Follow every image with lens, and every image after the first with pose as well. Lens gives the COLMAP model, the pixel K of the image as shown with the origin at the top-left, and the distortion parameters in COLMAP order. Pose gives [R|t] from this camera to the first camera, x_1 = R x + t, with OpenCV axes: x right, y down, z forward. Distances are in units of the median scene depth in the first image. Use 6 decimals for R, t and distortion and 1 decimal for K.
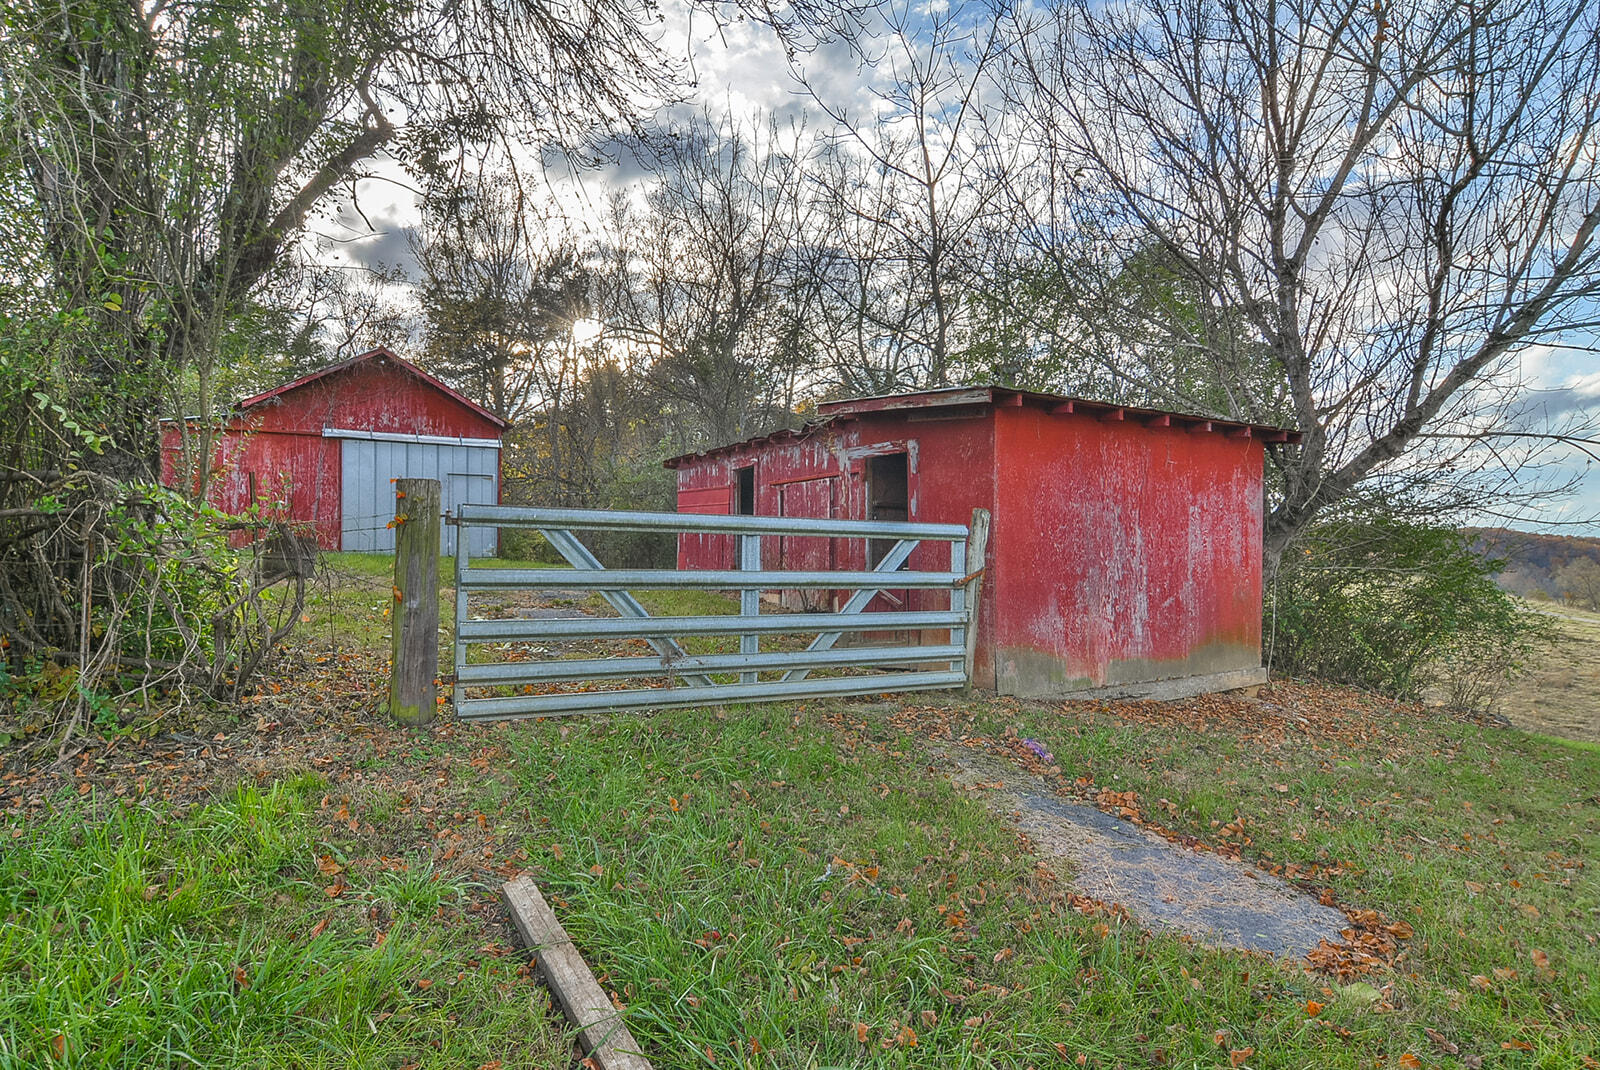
lens RADIAL K [[839.1, 0, 800.3], [0, 839.1, 538.8], [0, 0, 1]] dist [0.001926, 0.000238]
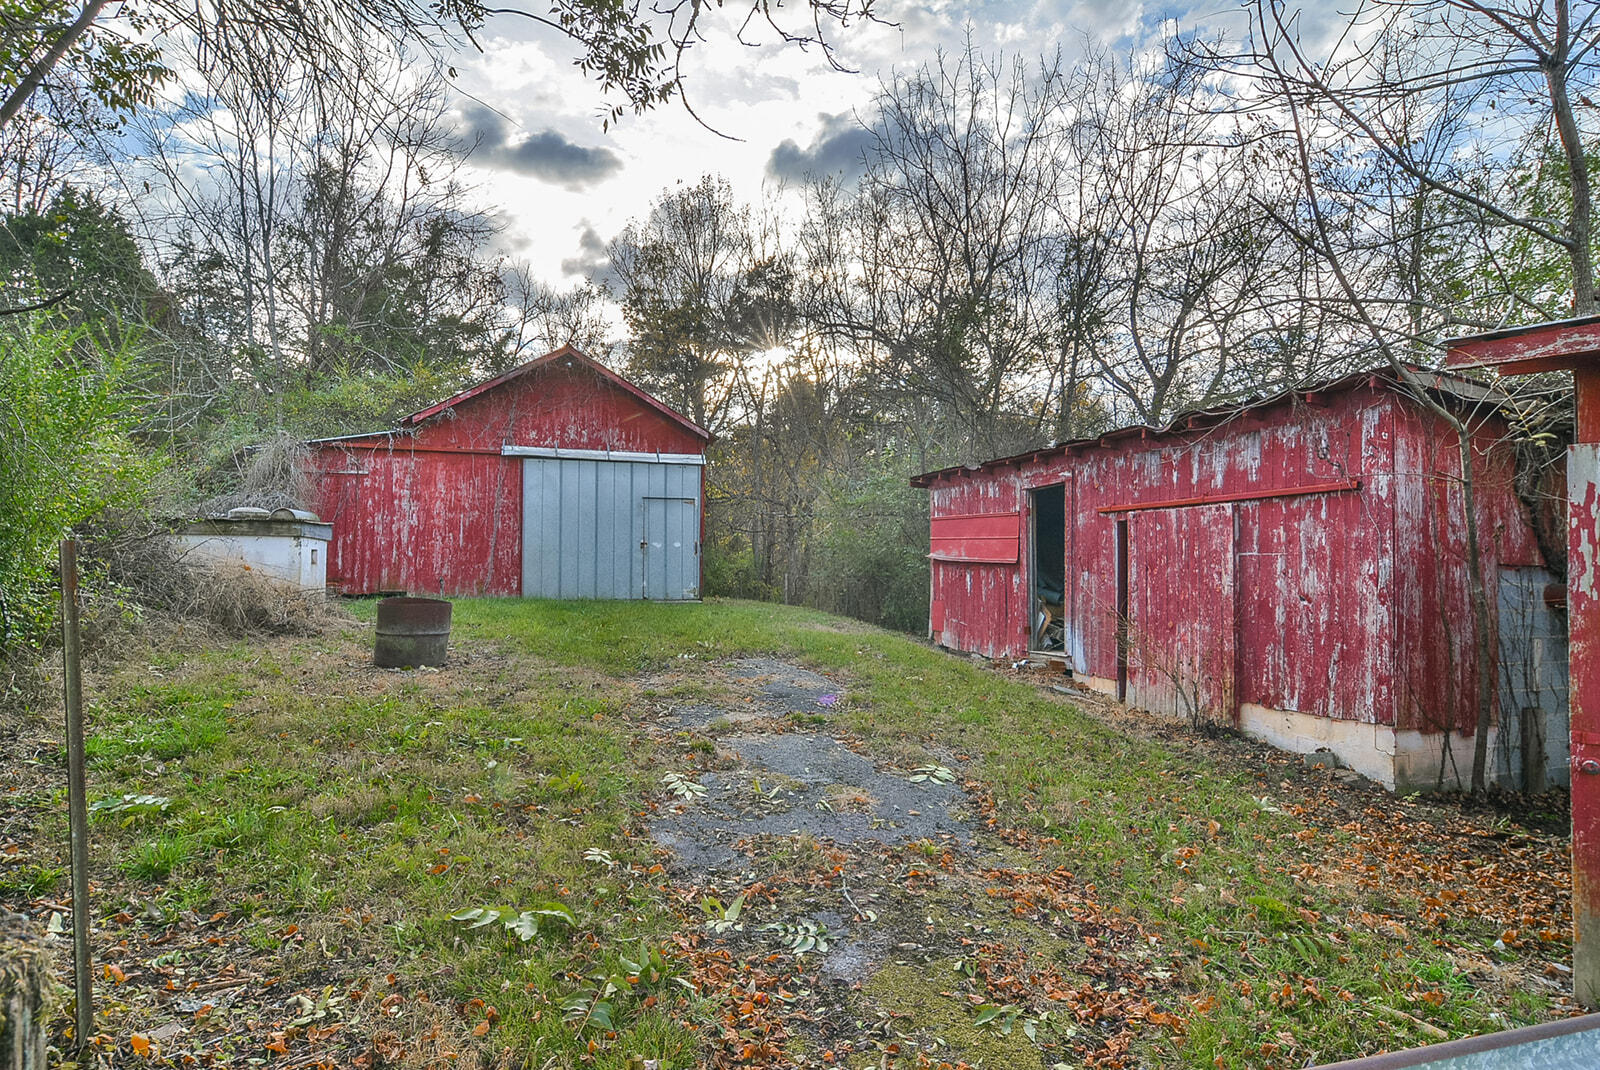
lens RADIAL K [[765.0, 0, 800.6], [0, 765.0, 531.3], [0, 0, 1]] dist [-0.001069, -0.000123]
pose [[0.978081, -0.002176, -0.208215, -0.115585], [-0.001336, 0.999859, -0.016722, -0.032581], [0.208222, 0.016633, 0.977940, 0.307094]]
